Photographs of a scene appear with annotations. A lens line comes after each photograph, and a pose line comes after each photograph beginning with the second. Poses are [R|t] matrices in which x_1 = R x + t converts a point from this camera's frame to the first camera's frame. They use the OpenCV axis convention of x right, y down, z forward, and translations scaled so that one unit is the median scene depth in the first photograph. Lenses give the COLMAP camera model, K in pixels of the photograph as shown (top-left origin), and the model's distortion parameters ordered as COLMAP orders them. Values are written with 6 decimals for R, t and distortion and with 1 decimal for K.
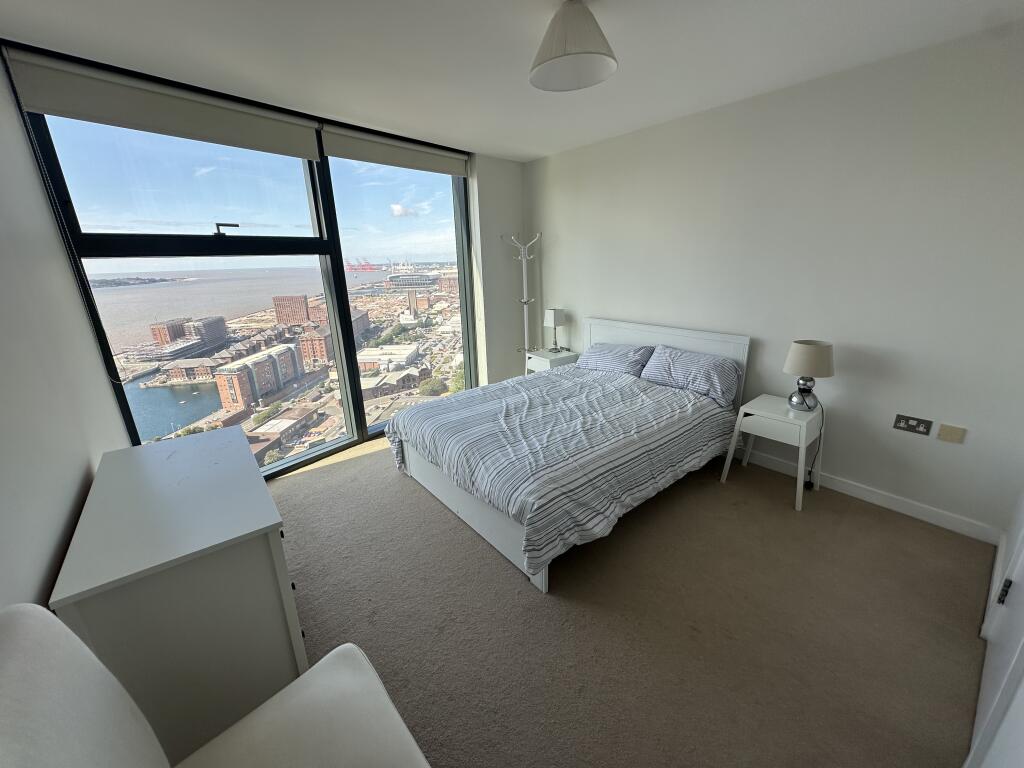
lens RADIAL K [[408.7, 0, 510.7], [0, 408.7, 385.9], [0, 0, 1]] dist [-0.000830, -0.000038]
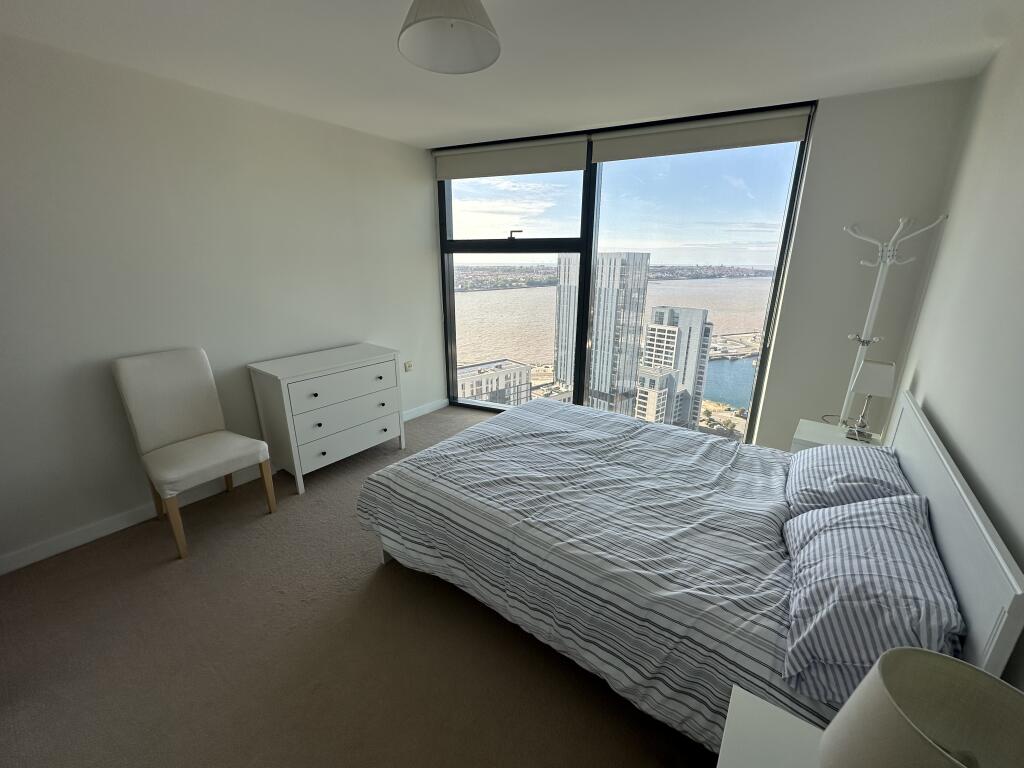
lens RADIAL K [[408.7, 0, 510.7], [0, 408.7, 385.9], [0, 0, 1]] dist [-0.000830, -0.000038]
pose [[0.245755, 0.312886, -0.917446, 0.746612], [-0.302526, 0.923953, 0.234068, -0.215877], [0.920914, 0.220028, 0.321723, 0.620219]]
